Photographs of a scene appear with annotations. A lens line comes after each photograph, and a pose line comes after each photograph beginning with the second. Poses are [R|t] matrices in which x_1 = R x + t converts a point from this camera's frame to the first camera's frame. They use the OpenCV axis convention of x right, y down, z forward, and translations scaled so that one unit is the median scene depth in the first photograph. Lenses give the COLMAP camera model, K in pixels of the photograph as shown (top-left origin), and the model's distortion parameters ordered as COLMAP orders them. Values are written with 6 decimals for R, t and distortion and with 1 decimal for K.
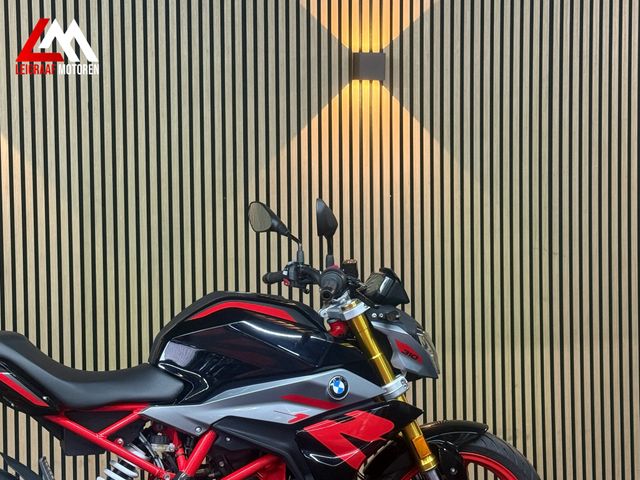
lens RADIAL K [[1399.4, 0, 321.2], [0, 1399.4, 223.0], [0, 0, 1]] dist [0.055473, 0.478434]
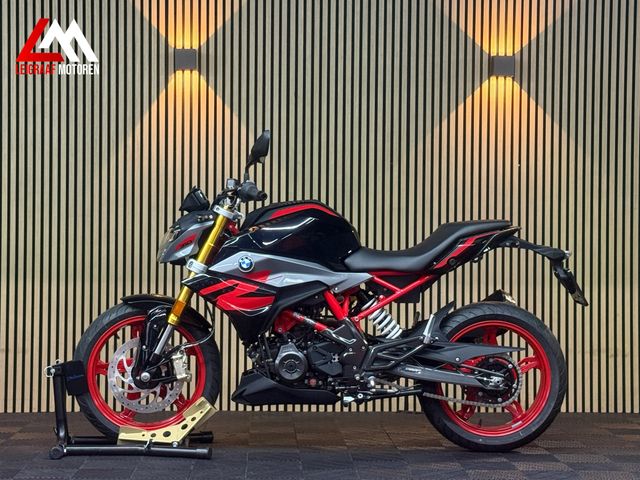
lens RADIAL K [[1370.0, 0, 320.0], [0, 1370.0, 240.0], [0, 0, 1]] dist [0.097911, 0.317077]
pose [[0.977404, 0.021758, -0.210259, 0.194670], [-0.028634, 0.999148, -0.029714, 0.132238], [0.209433, 0.035063, 0.977194, -0.419229]]
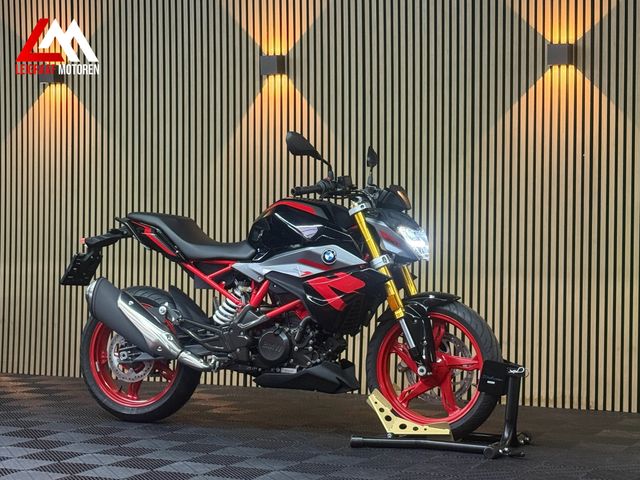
lens RADIAL K [[1400.1, 0, 320.0], [0, 1400.1, 240.0], [0, 0, 1]] dist [0.079033, 0.523860]
pose [[0.775166, 0.029032, -0.631090, 0.942533], [-0.039696, 0.999208, -0.002791, 0.099478], [0.630509, 0.027215, 0.775704, -0.205910]]
